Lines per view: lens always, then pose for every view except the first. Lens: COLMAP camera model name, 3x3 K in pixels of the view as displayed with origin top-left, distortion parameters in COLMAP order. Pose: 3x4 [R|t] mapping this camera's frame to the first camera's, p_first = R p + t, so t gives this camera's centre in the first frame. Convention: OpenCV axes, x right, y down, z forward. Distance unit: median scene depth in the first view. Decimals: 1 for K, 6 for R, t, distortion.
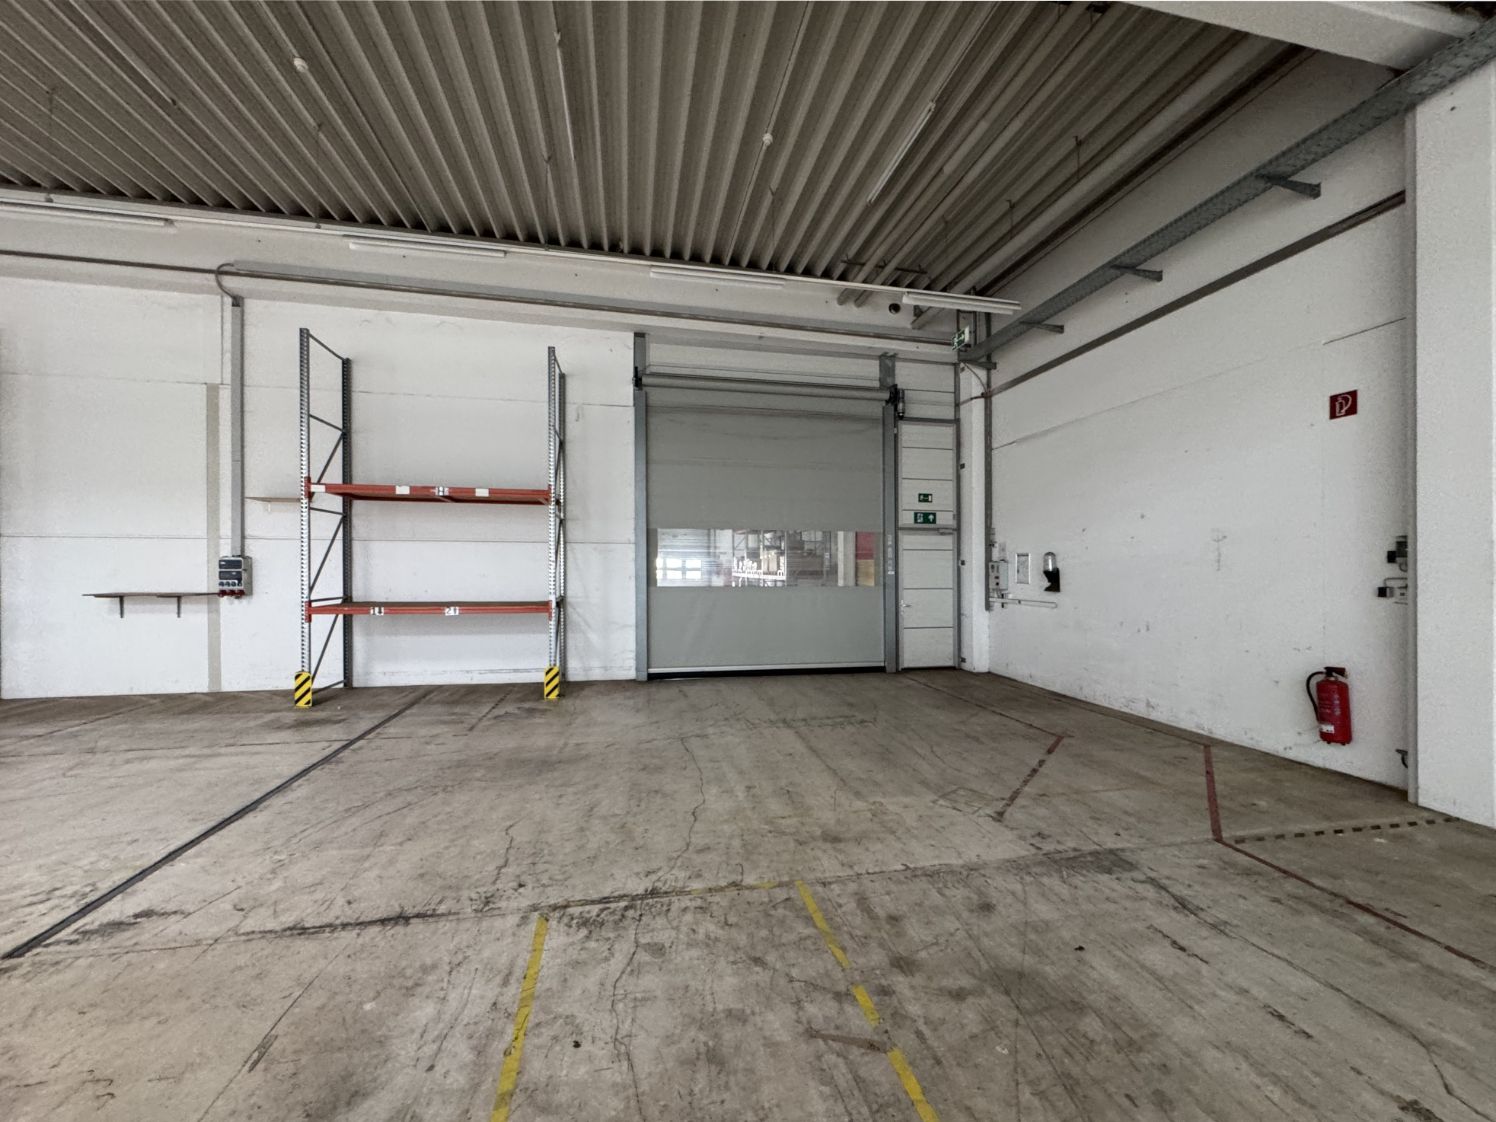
lens RADIAL K [[631.6, 0, 748.0], [0, 631.6, 561.0], [0, 0, 1]] dist [0.001303, 0.000100]
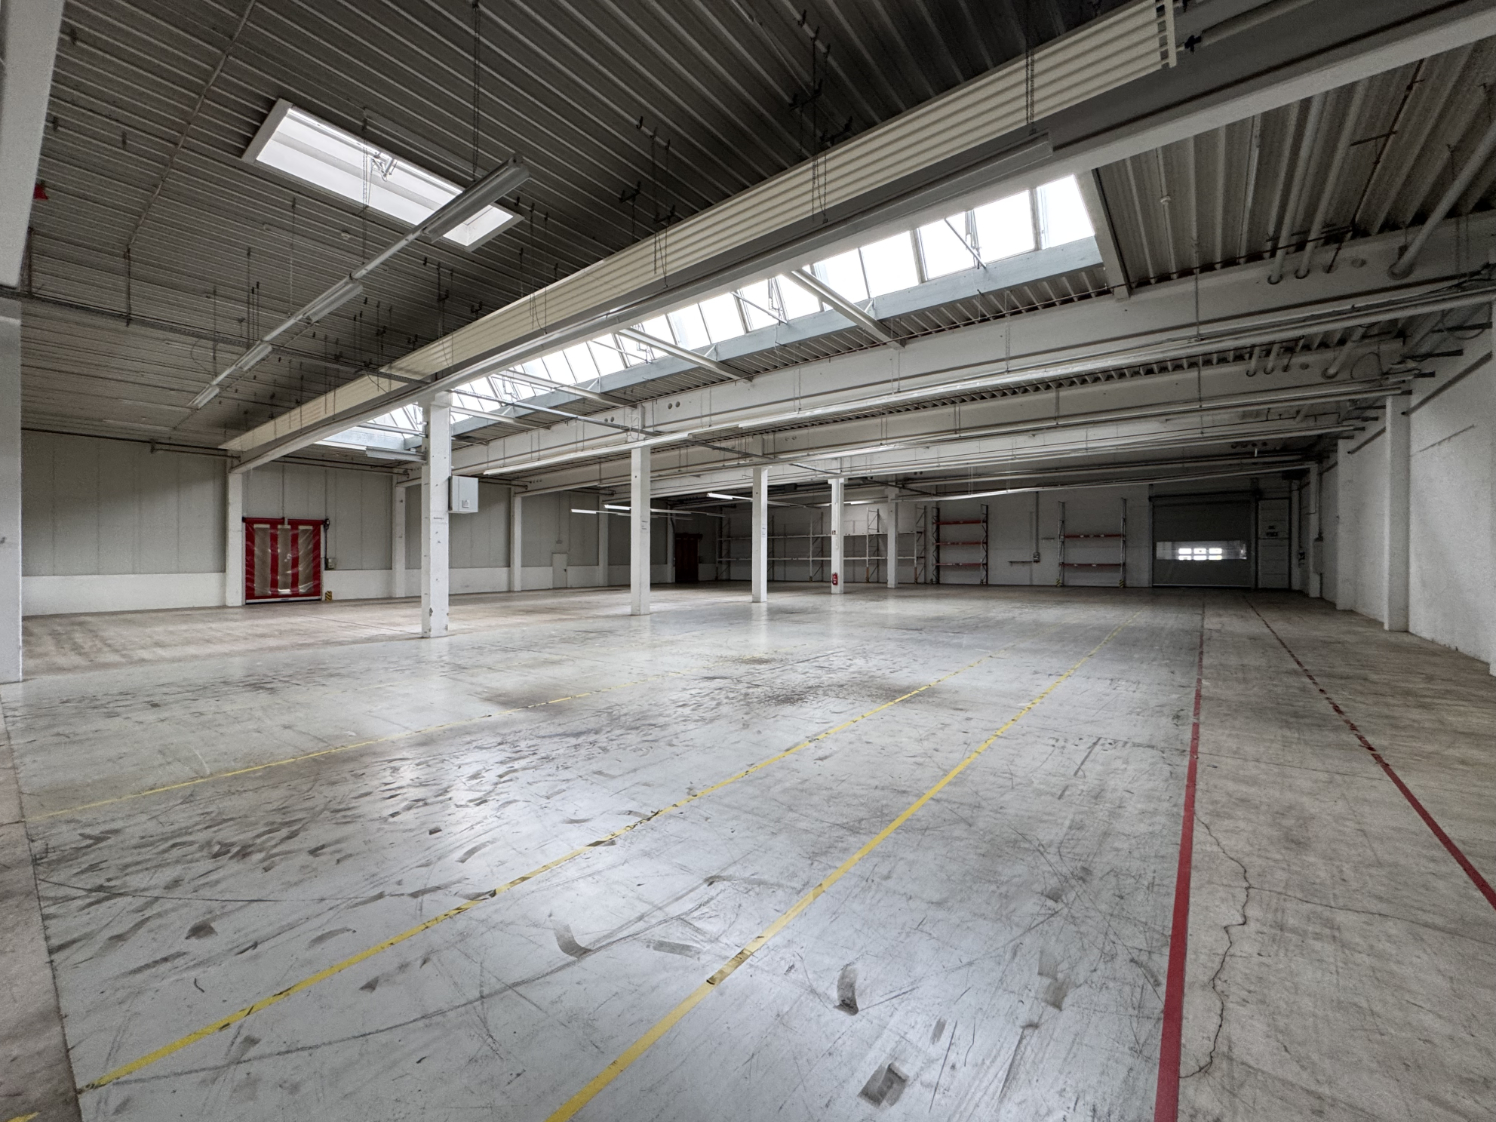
lens RADIAL K [[602.9, 0, 748.0], [0, 602.9, 561.0], [0, 0, 1]] dist [0.000335, 0.000056]
pose [[0.624944, -0.001893, -0.780667, 0.988835], [0.016964, 0.999794, 0.011156, -0.023861], [0.780485, -0.020215, 0.624847, -2.659998]]
